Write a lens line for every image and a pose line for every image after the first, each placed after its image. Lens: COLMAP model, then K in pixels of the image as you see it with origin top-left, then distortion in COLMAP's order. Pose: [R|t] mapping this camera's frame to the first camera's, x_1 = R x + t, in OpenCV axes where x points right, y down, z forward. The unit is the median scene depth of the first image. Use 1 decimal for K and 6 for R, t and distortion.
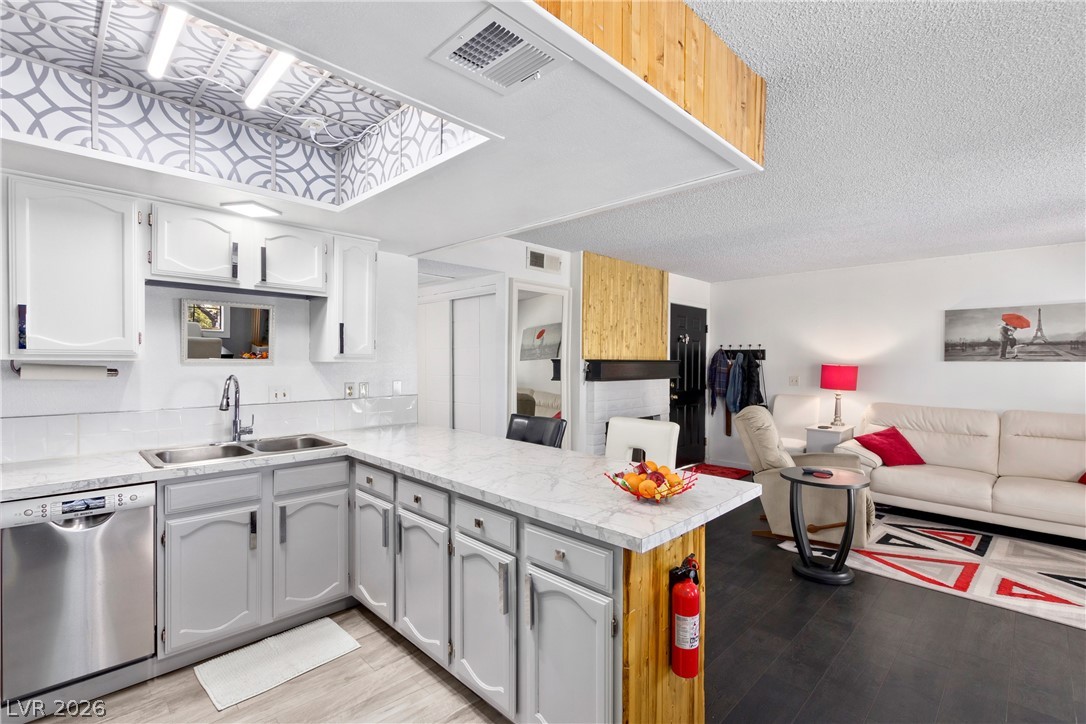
lens RADIAL K [[503.9, 0, 545.3], [0, 503.9, 366.6], [0, 0, 1]] dist [0.002933, -0.004126]
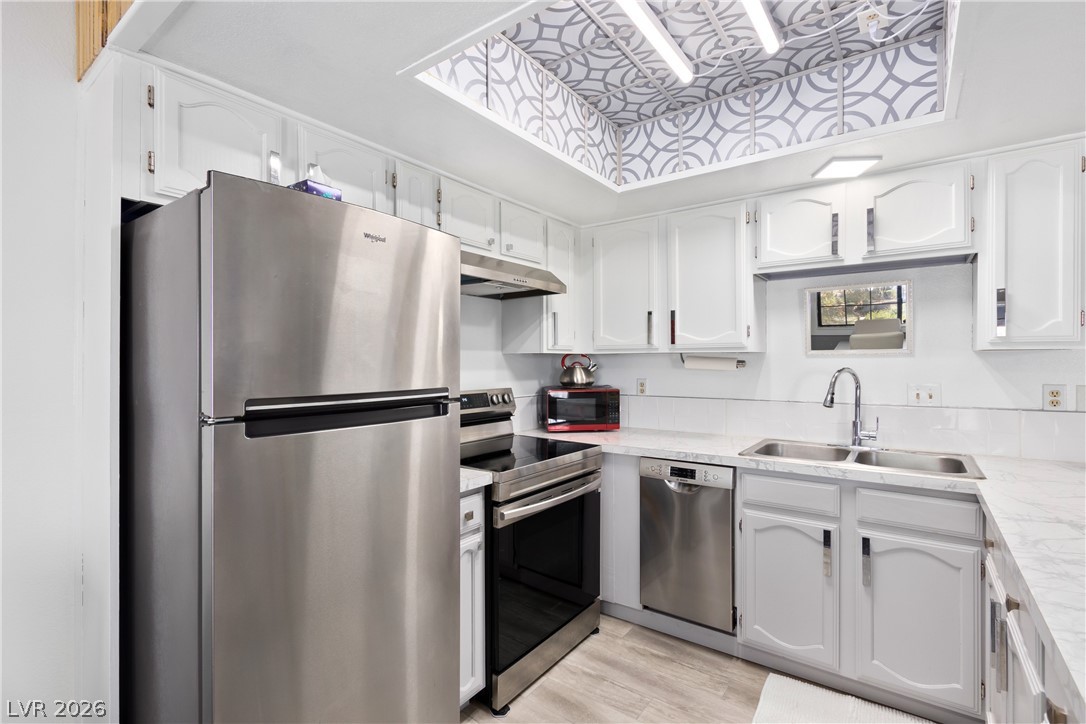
lens RADIAL K [[503.9, 0, 550.8], [0, 503.9, 363.8], [0, 0, 1]] dist [0.002933, -0.004126]
pose [[0.142731, -0.005714, -0.989745, 0.178509], [-0.010944, 0.999913, -0.007350, 0.024280], [0.989701, 0.011881, 0.142657, 0.424972]]
